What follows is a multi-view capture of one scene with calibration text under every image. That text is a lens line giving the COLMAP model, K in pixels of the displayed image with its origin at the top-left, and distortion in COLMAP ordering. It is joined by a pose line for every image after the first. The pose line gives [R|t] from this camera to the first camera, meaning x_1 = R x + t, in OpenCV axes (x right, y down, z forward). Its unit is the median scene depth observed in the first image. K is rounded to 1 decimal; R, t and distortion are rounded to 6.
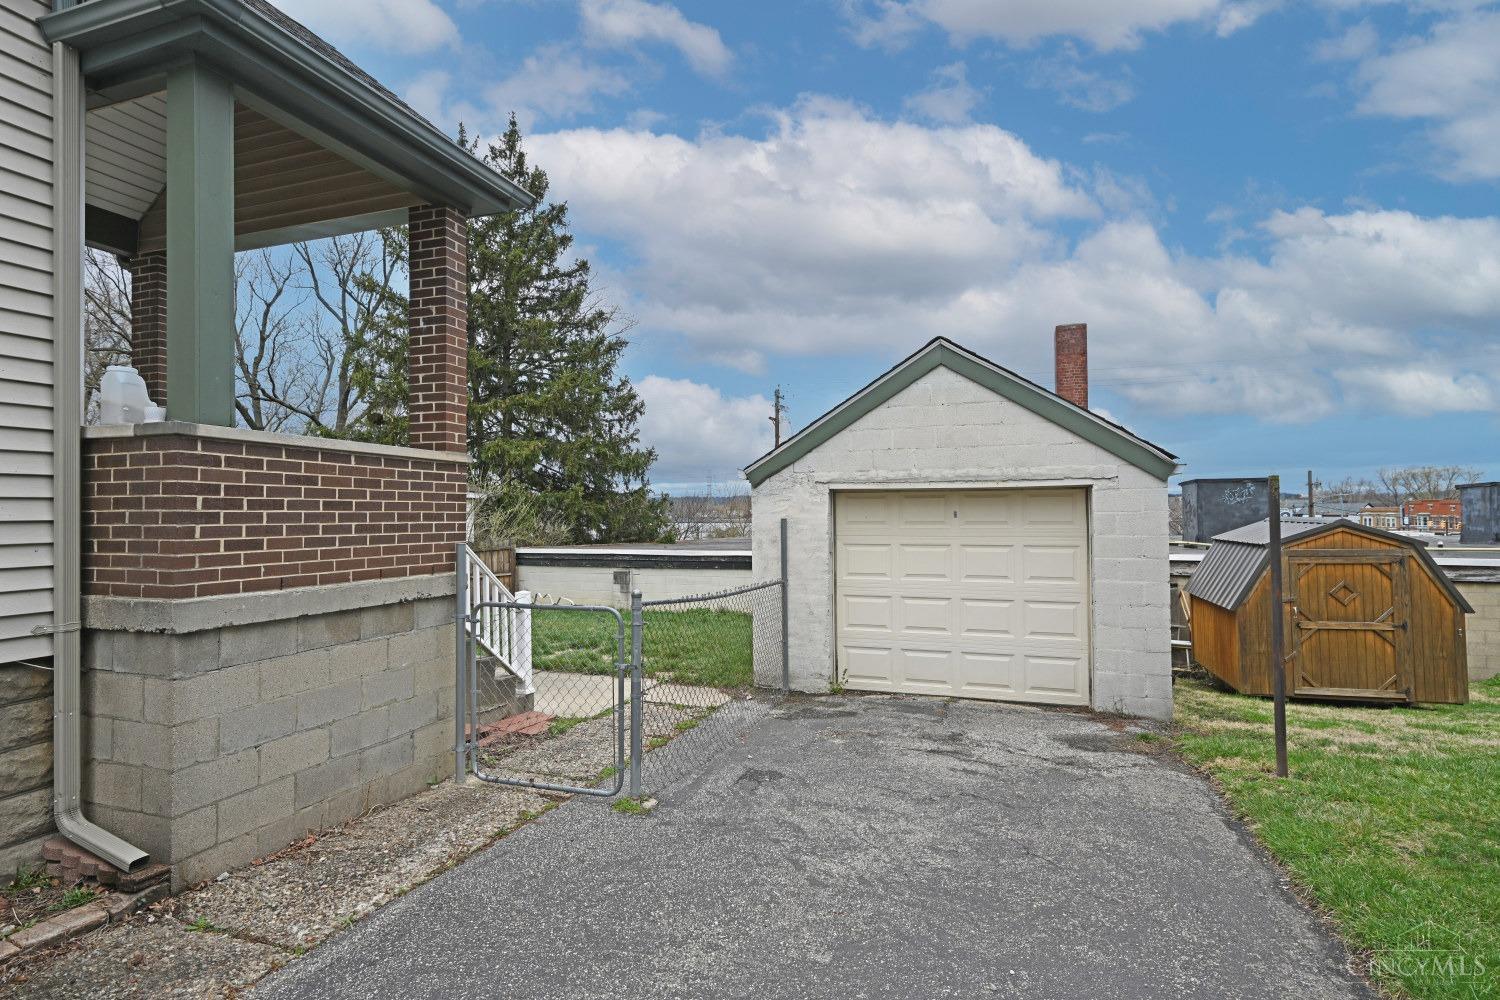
lens RADIAL K [[735.4, 0, 750.0], [0, 735.4, 500.0], [0, 0, 1]] dist [0.000346, -0.000021]
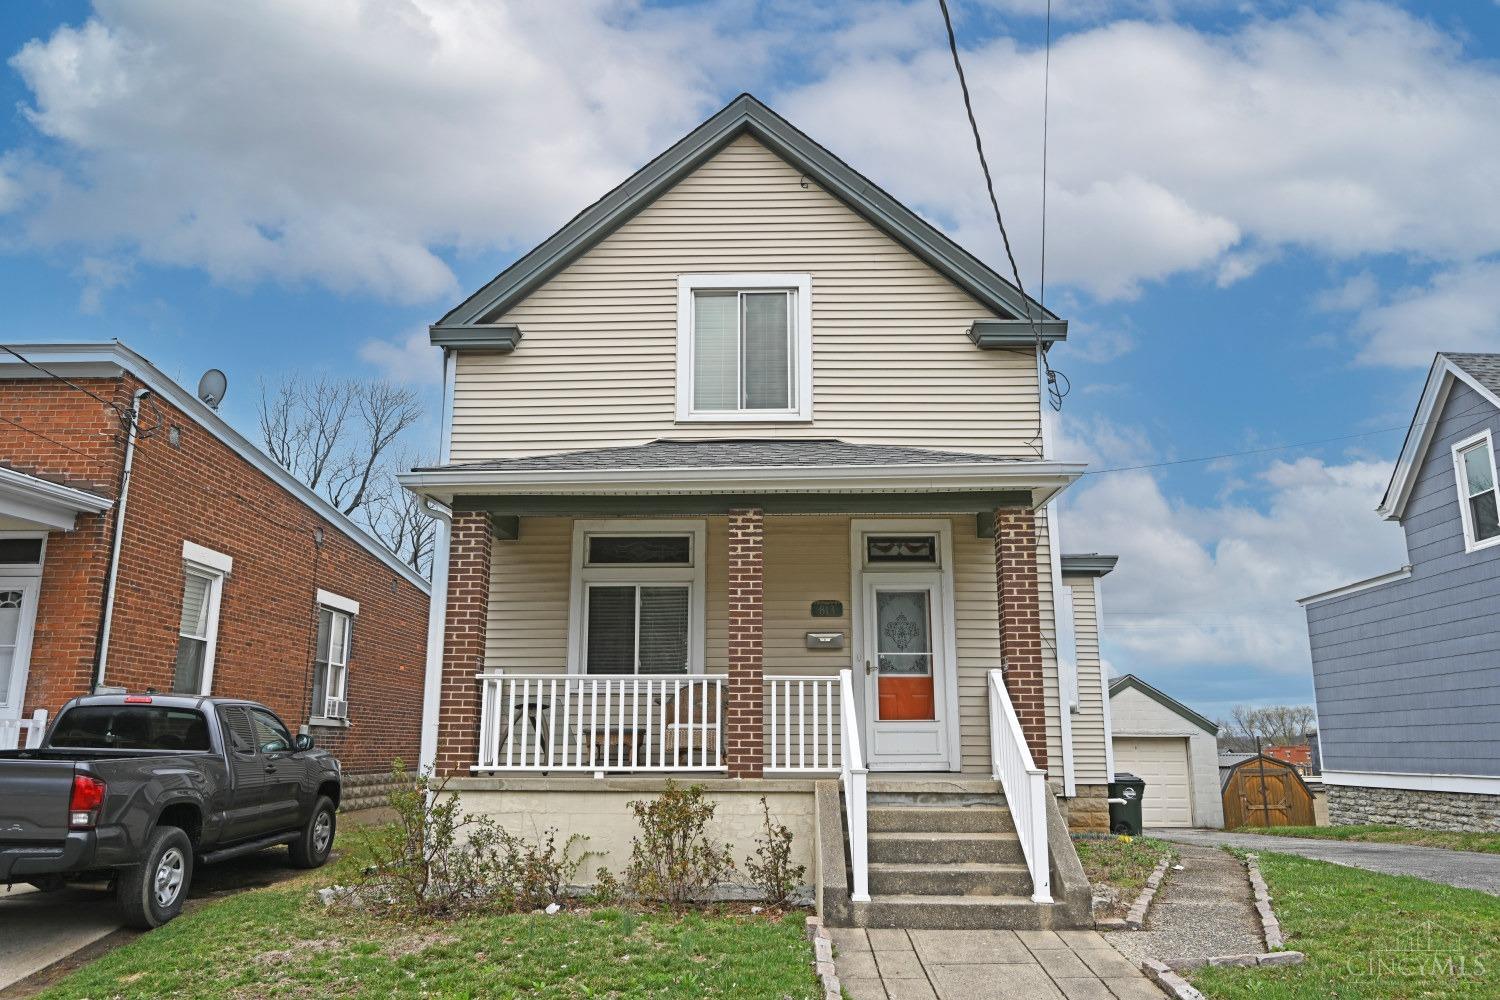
lens RADIAL K [[1099.6, 0, 733.3], [0, 1099.6, 503.8], [0, 0, 1]] dist [0.000488, -0.008834]
pose [[0.957967, 0.076711, 0.276431, -1.945712], [-0.018823, 0.978317, -0.206257, 0.004877], [-0.286259, 0.192384, 0.938639, -2.055117]]
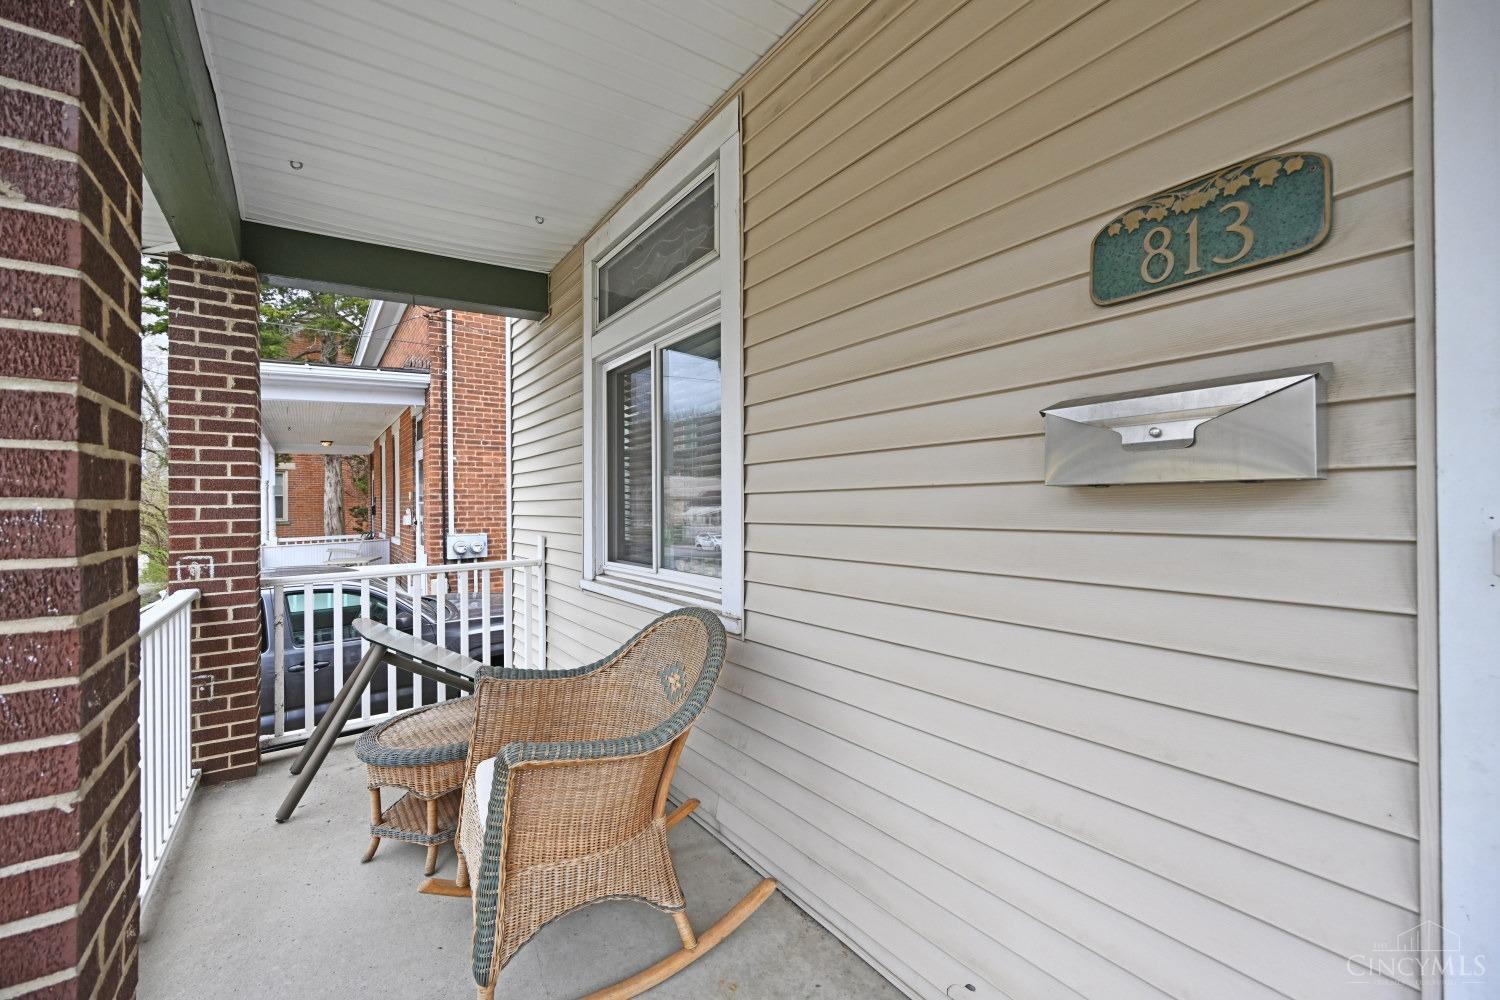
lens RADIAL K [[585.4, 0, 744.2], [0, 585.4, 500.6], [0, 0, 1]] dist [-0.001074, 0.000408]
pose [[0.823309, -0.000387, -0.567593, -1.379520], [0.011865, 0.999793, 0.016530, -0.118727], [0.567469, -0.020344, 0.823144, -0.755941]]
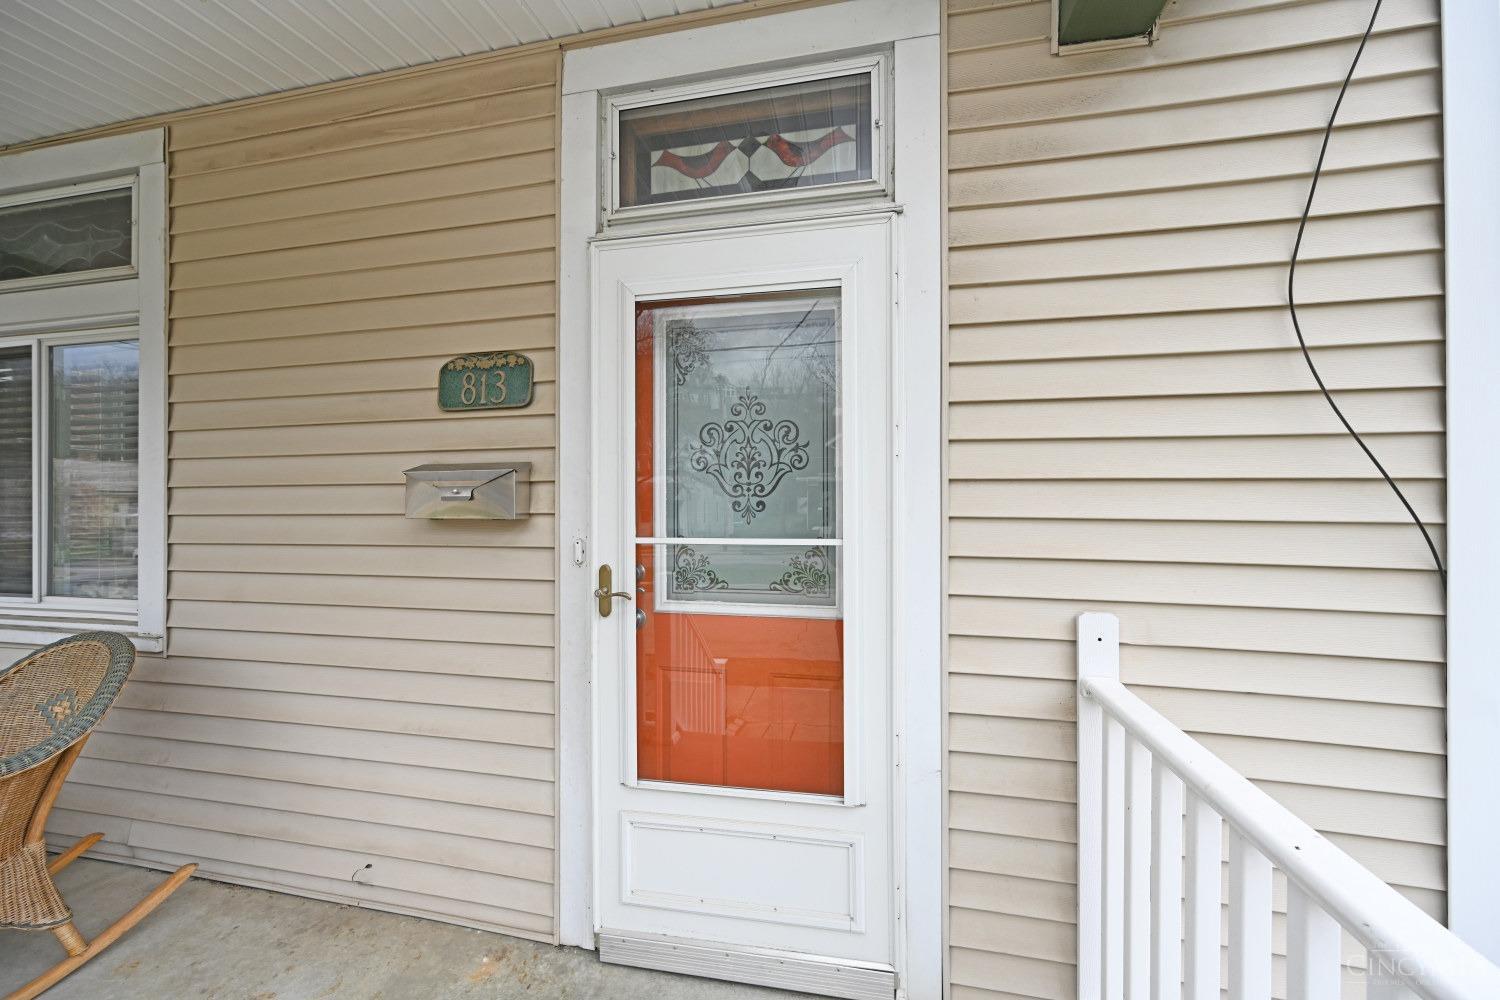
lens RADIAL K [[585.4, 0, 744.2], [0, 585.4, 500.6], [0, 0, 1]] dist [-0.001074, 0.000408]
pose [[0.993547, 0.006130, 0.113255, -1.290804], [-0.008145, 0.999817, 0.017334, -0.131564], [-0.113128, -0.018144, 0.993415, -0.842328]]
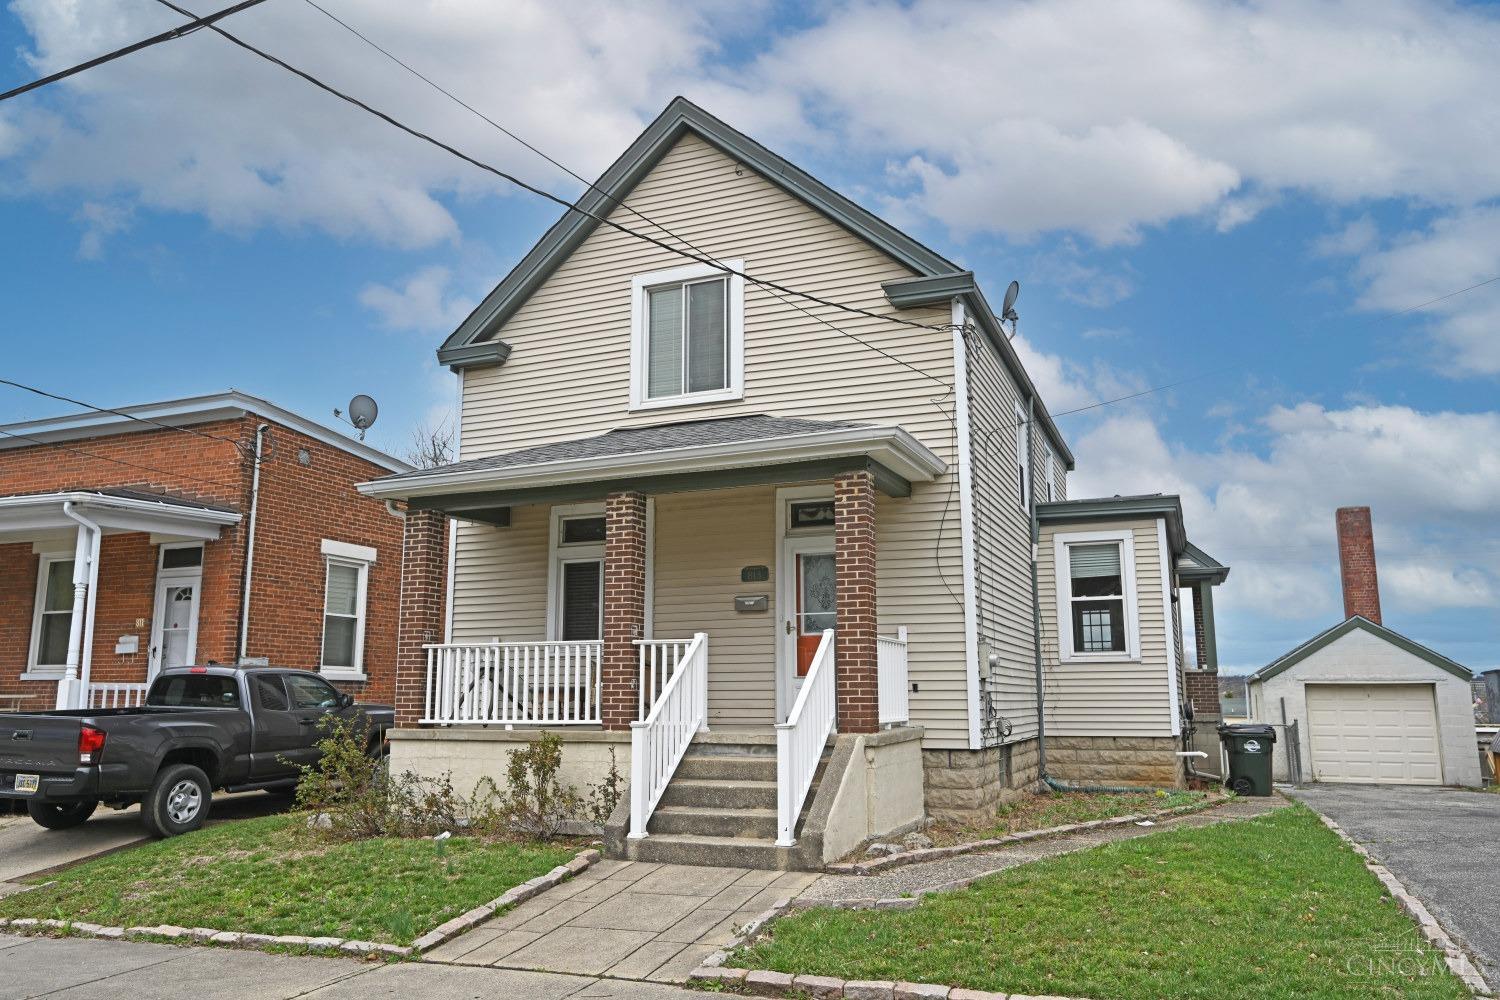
lens RADIAL K [[1099.6, 0, 733.3], [0, 1099.6, 503.8], [0, 0, 1]] dist [0.000488, -0.008834]
pose [[0.997541, -0.003745, -0.069980, -1.284932], [-0.007310, 0.987564, -0.157048, -0.016070], [0.069698, 0.157174, 0.985108, -2.270440]]
